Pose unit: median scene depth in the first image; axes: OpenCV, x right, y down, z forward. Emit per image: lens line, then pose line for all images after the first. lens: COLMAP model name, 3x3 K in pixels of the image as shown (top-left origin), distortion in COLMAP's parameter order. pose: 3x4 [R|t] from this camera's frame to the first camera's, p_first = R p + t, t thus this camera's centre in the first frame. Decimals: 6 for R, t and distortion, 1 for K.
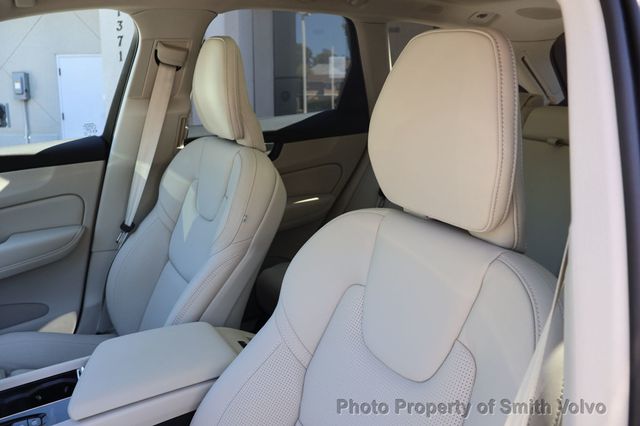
lens RADIAL K [[565.9, 0, 320.0], [0, 565.9, 213.0], [0, 0, 1]] dist [0.017514, -0.004294]
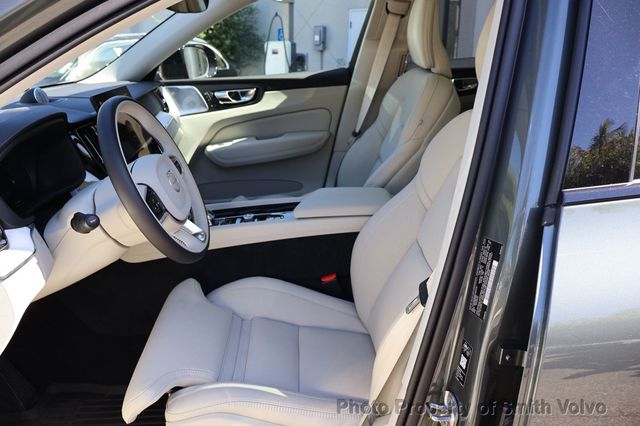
lens RADIAL K [[565.9, 0, 320.0], [0, 565.9, 213.0], [0, 0, 1]] dist [0.017514, -0.004294]
pose [[0.885480, 0.131370, -0.445721, 0.232078], [-0.096624, 0.990293, 0.099919, 0.088709], [0.454521, -0.045409, 0.889578, -0.297337]]
